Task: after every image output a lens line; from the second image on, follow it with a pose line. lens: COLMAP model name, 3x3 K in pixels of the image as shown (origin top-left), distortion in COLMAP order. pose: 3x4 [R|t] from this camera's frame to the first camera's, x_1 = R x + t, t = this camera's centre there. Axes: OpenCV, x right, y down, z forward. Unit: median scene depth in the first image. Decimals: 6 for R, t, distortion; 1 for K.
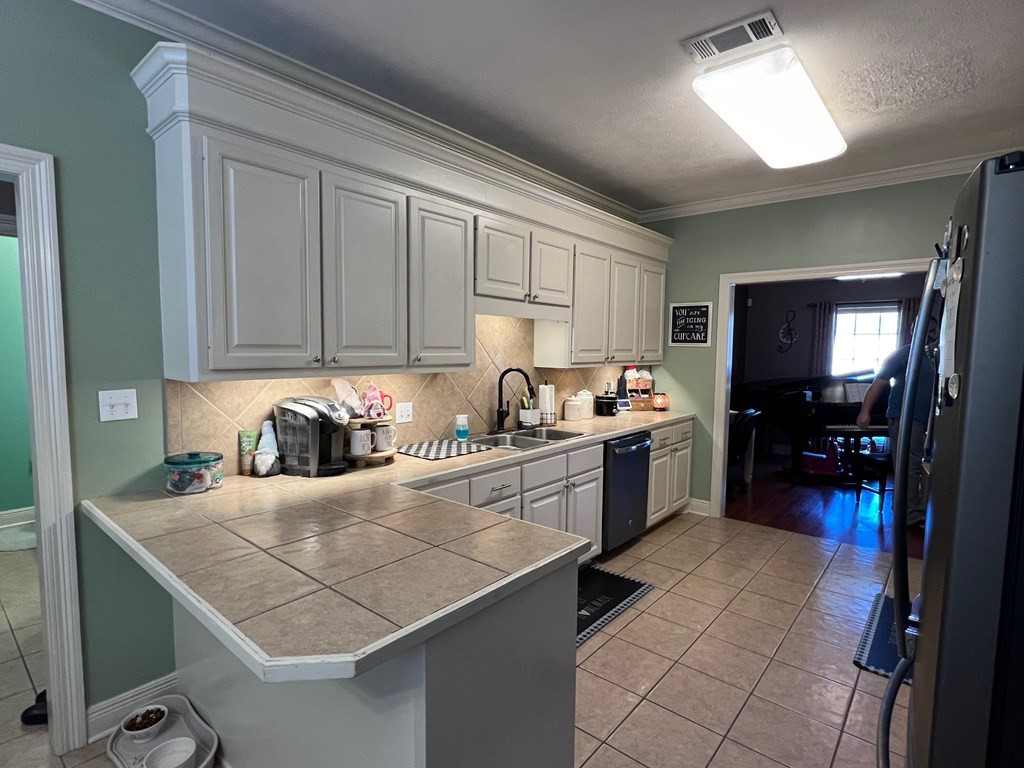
lens RADIAL K [[522.6, 0, 512.0], [0, 522.6, 384.0], [0, 0, 1]] dist [-0.000660, -0.000017]
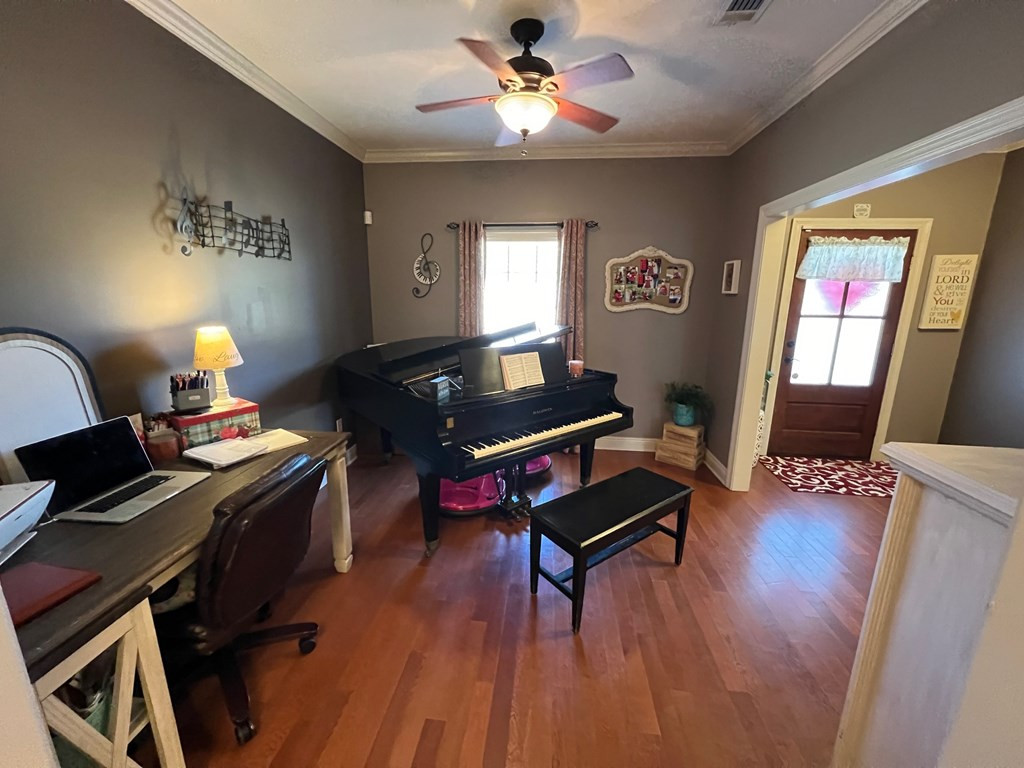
lens RADIAL K [[409.8, 0, 512.0], [0, 409.8, 384.0], [0, 0, 1]] dist [-0.001018, 0.000173]
pose [[0.822346, -0.122115, 0.555730, 0.325183], [0.035687, 0.985845, 0.163819, -0.035100], [-0.567868, -0.114883, 0.815063, 0.515337]]
